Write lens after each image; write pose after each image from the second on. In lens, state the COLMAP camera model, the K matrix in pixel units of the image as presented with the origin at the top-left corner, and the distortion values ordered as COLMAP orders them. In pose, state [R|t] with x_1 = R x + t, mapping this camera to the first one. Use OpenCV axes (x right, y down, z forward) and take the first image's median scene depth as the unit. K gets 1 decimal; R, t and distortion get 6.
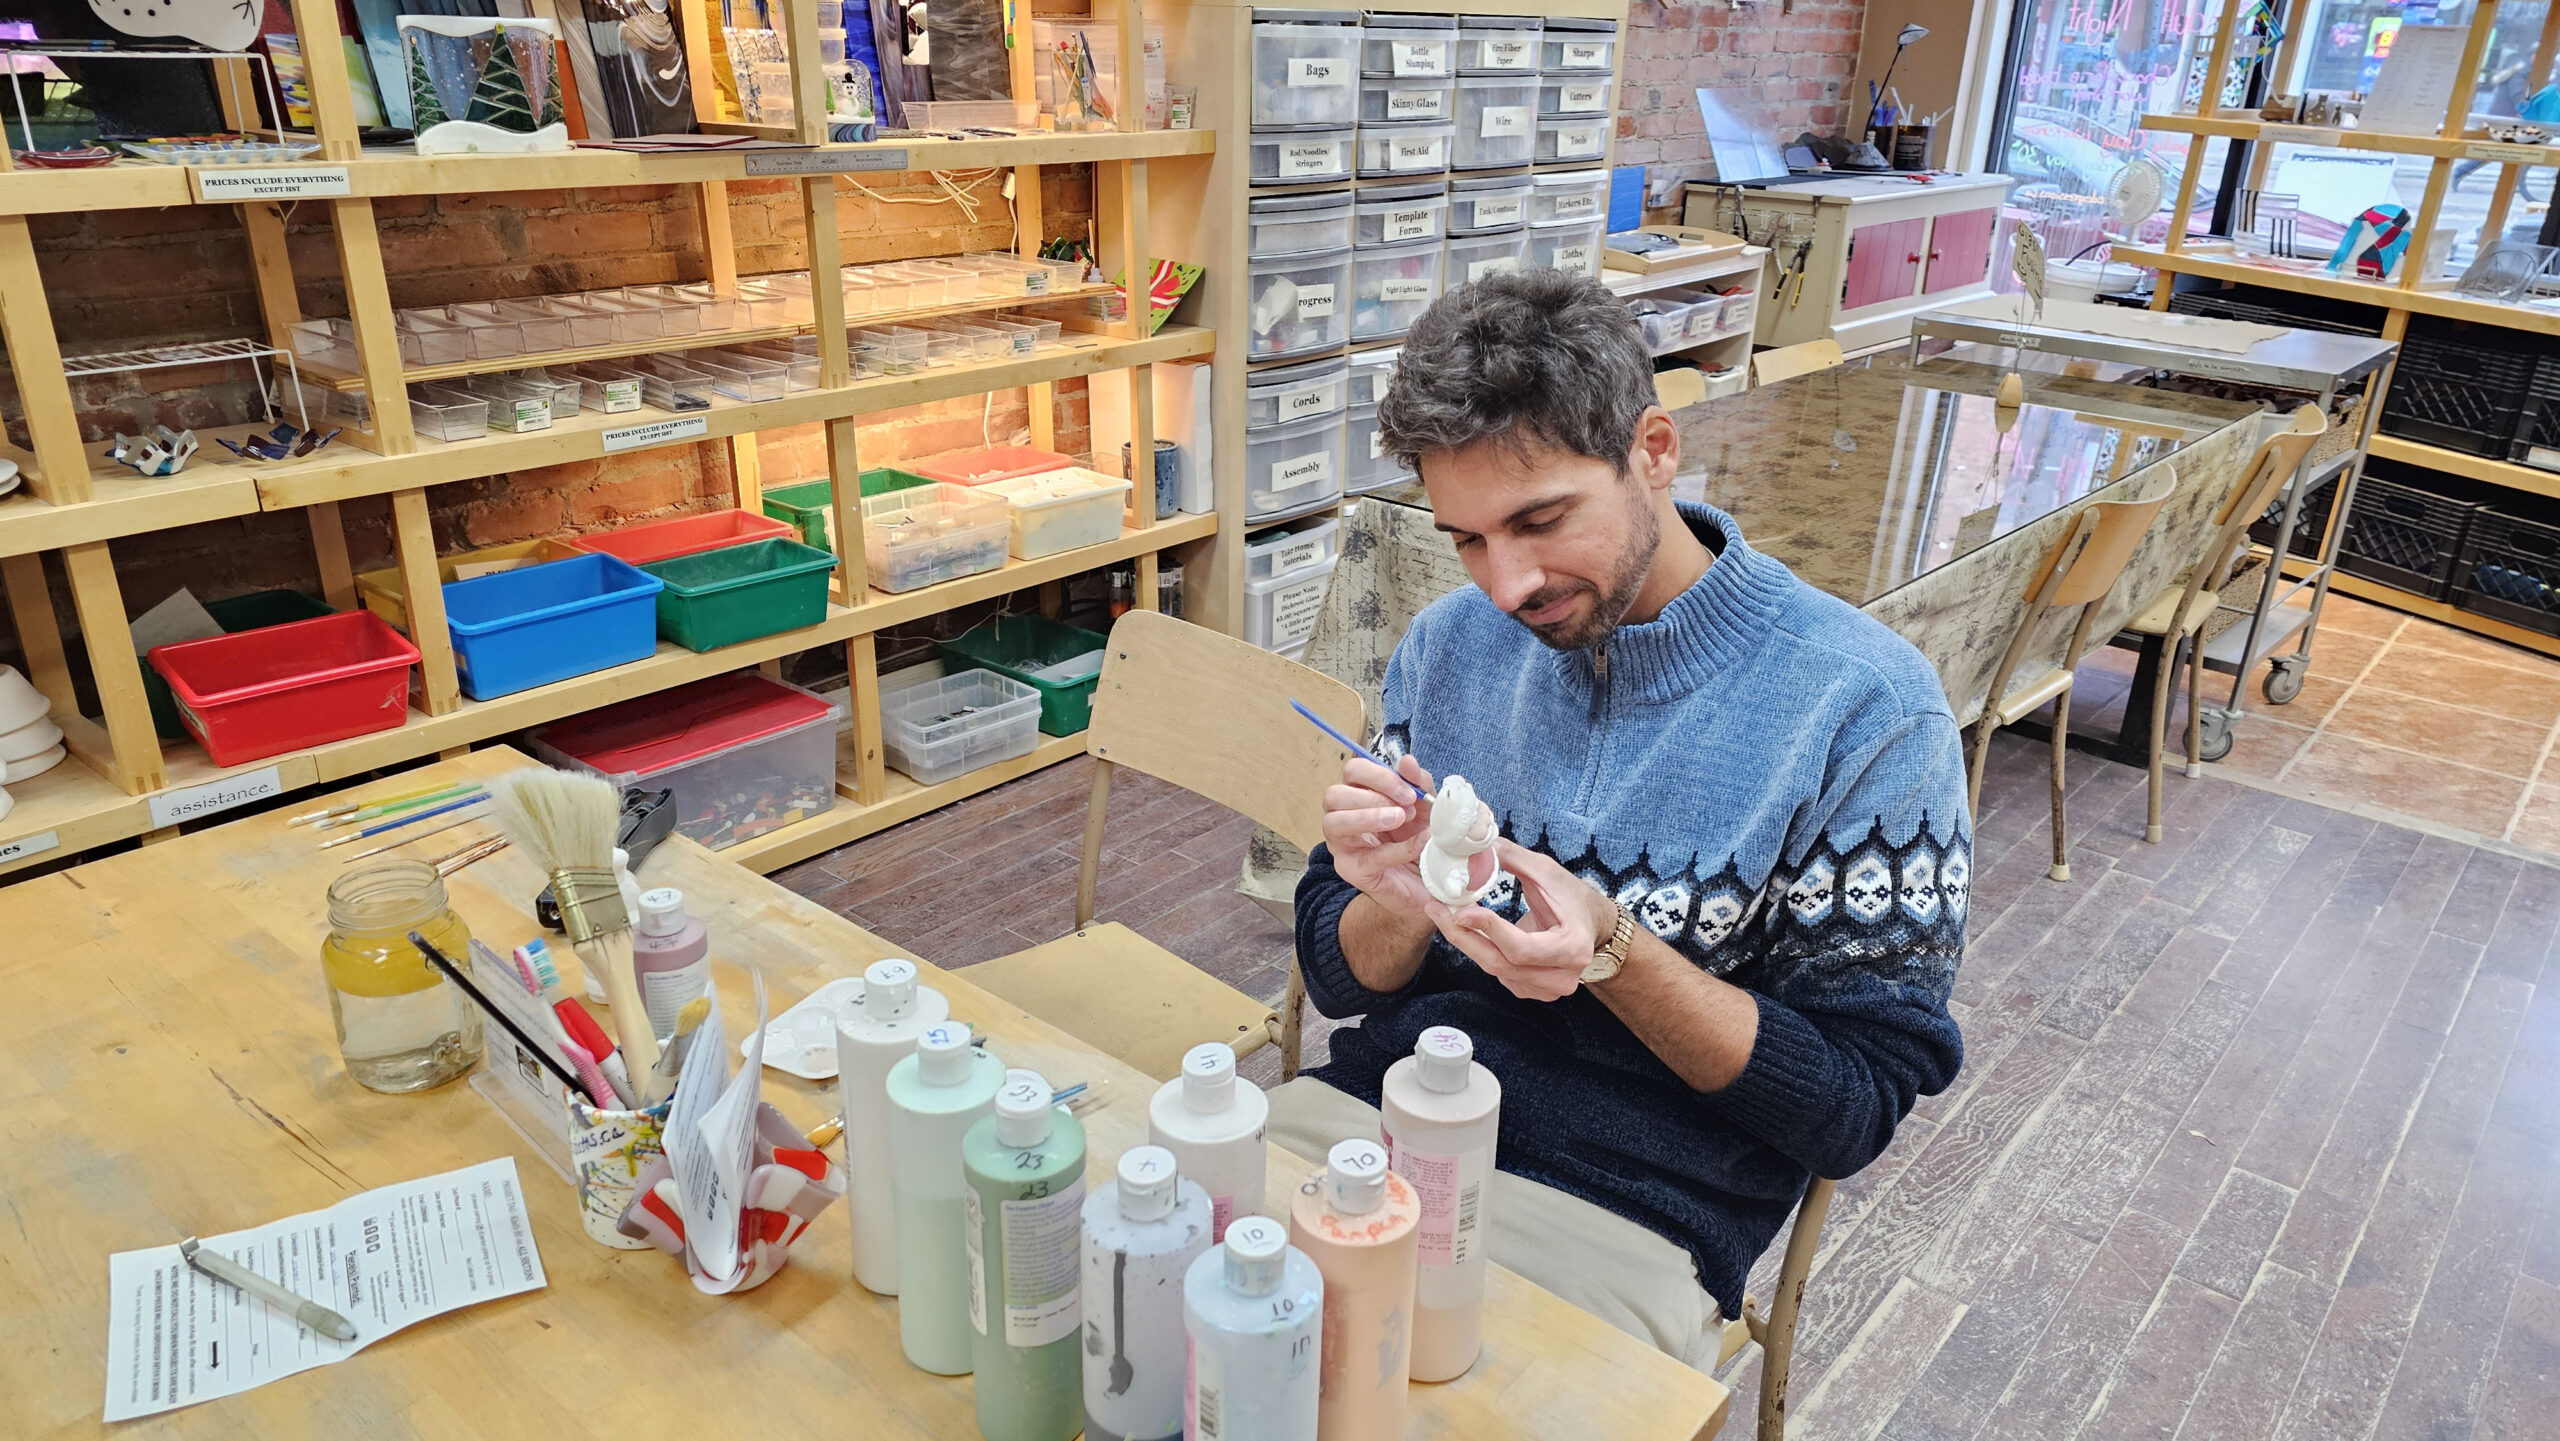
lens RADIAL K [[1653.5, 0, 1280.0], [0, 1653.5, 714.2], [0, 0, 1]] dist [0.038974, -0.001990]
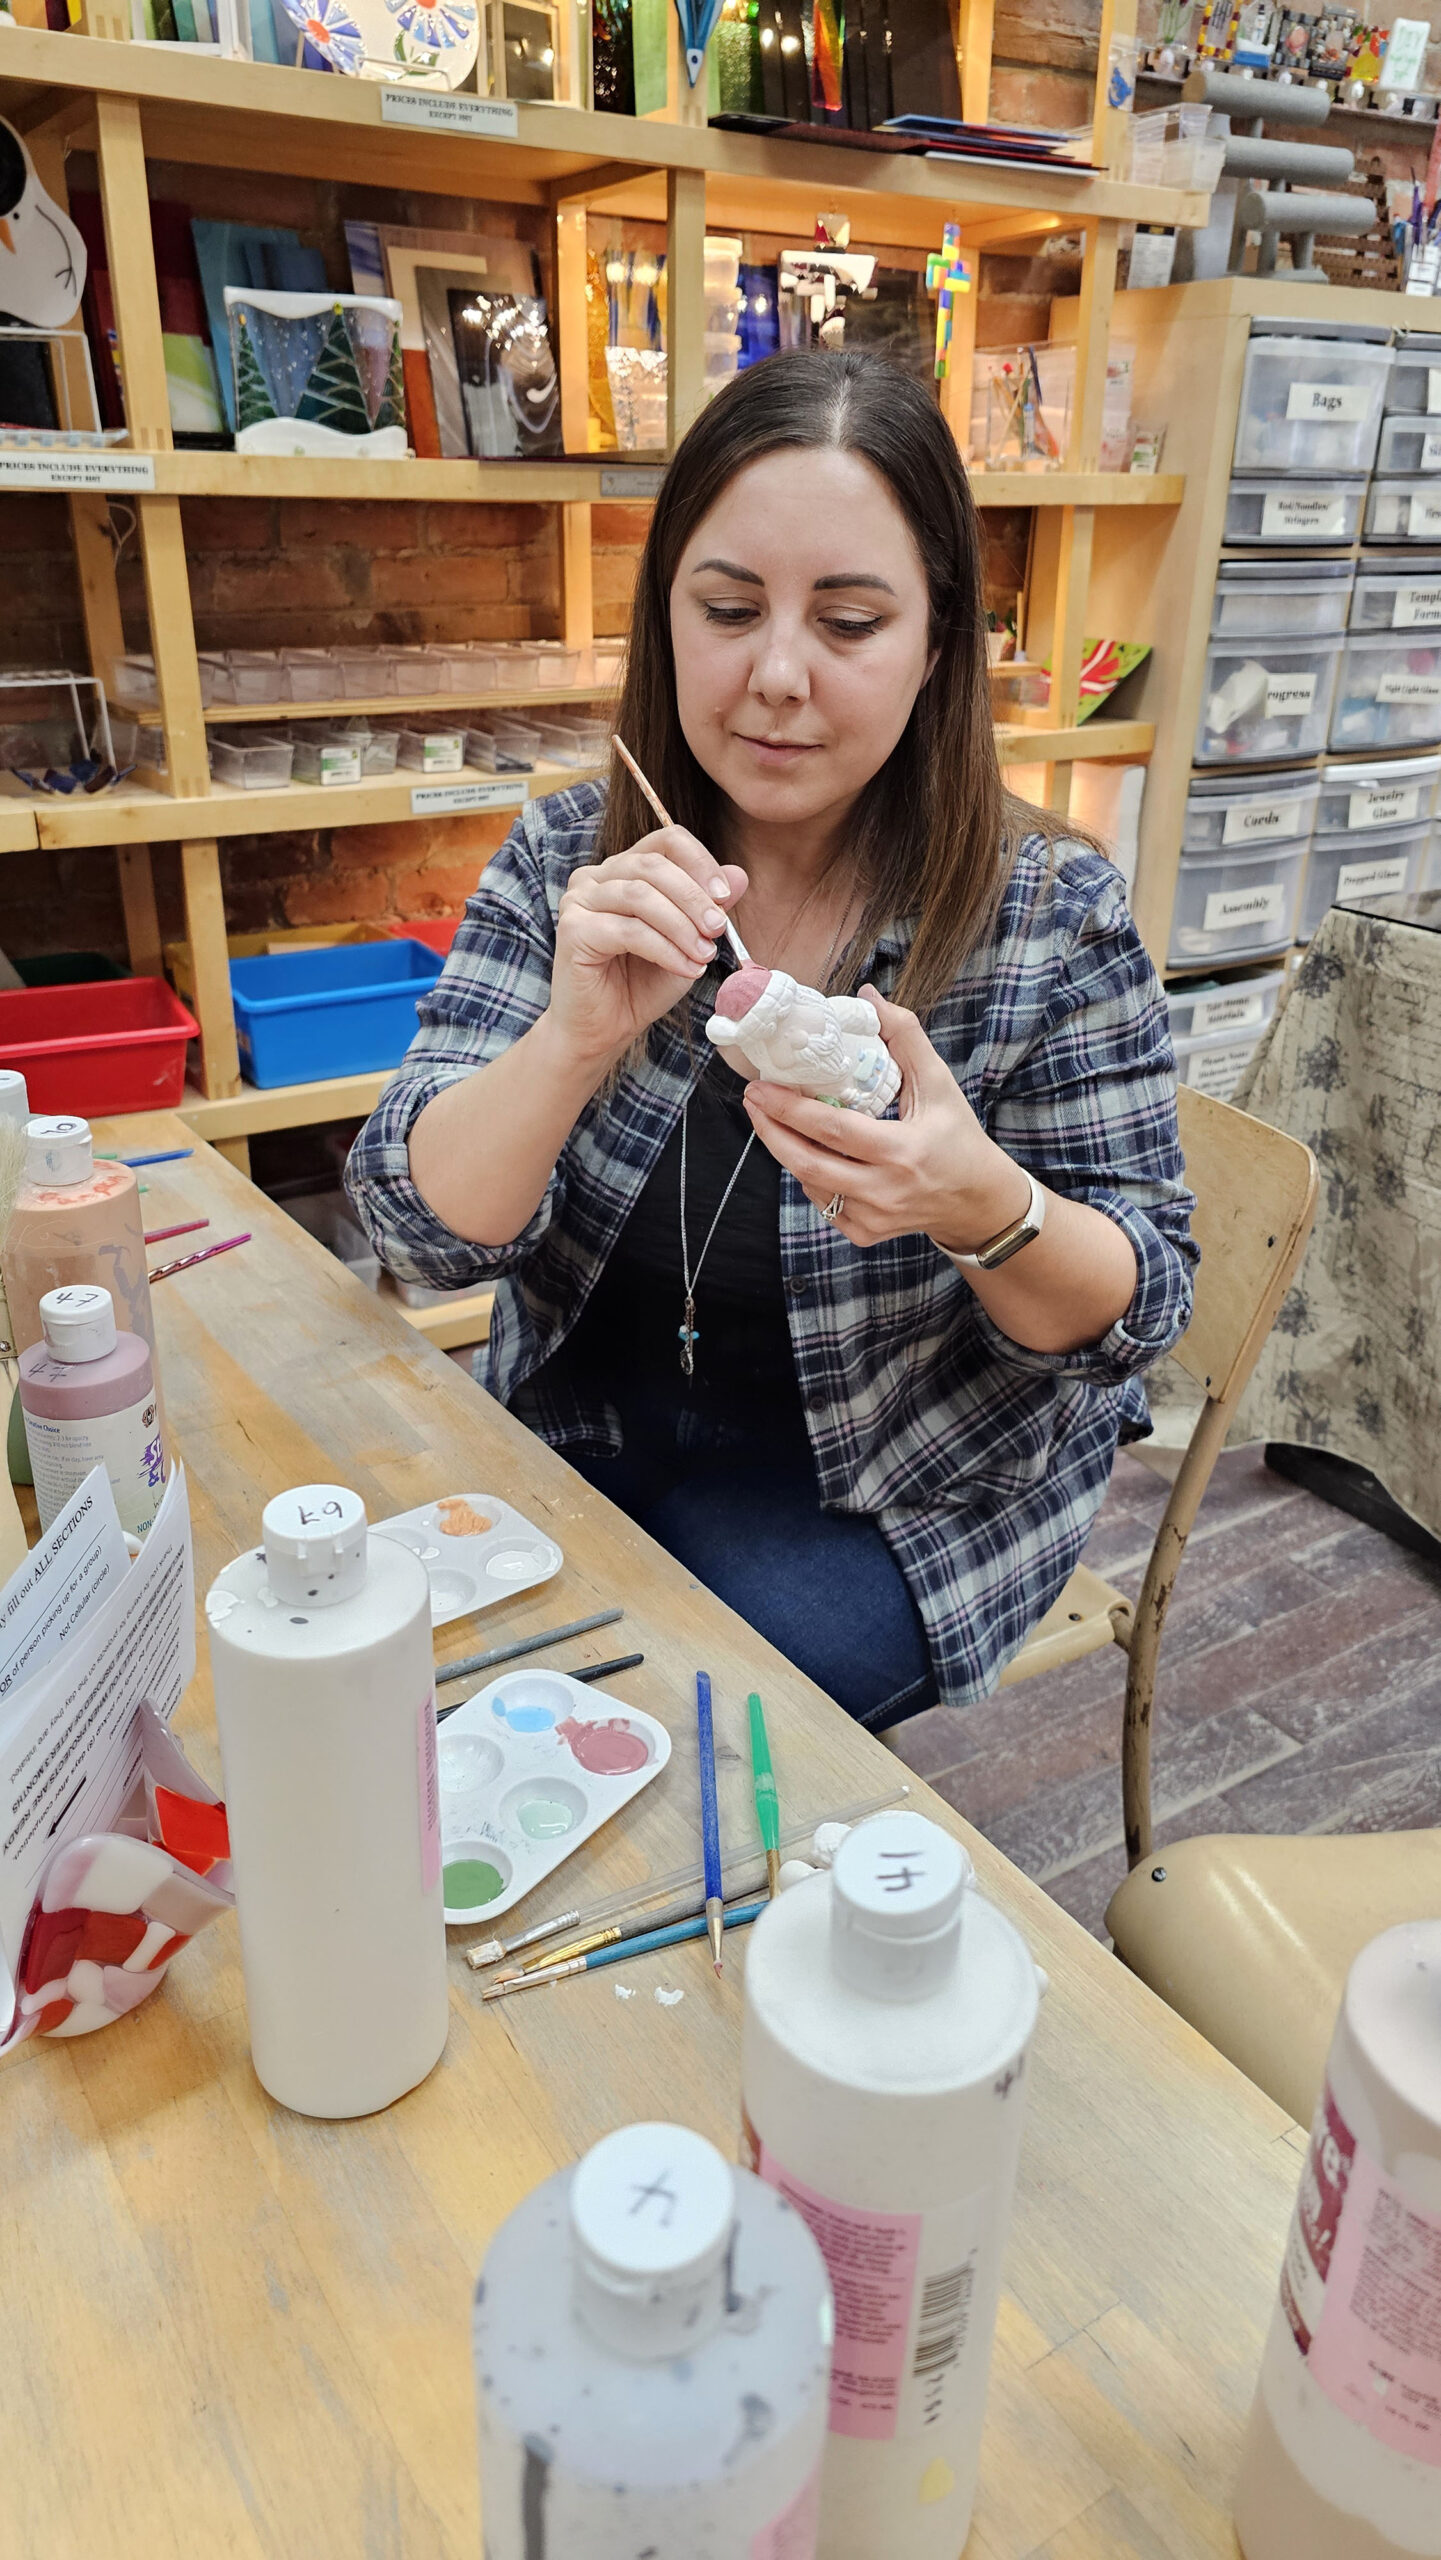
lens RADIAL K [[1653.5, 0, 706.3], [0, 1653.5, 1260.4], [0, 0, 1]] dist [0.038974, -0.001990]
pose [[0.956030, 0.107761, -0.272752, 0.002301], [-0.097737, 0.993950, 0.050116, 0.014665], [0.276502, -0.021254, 0.960778, 0.189430]]
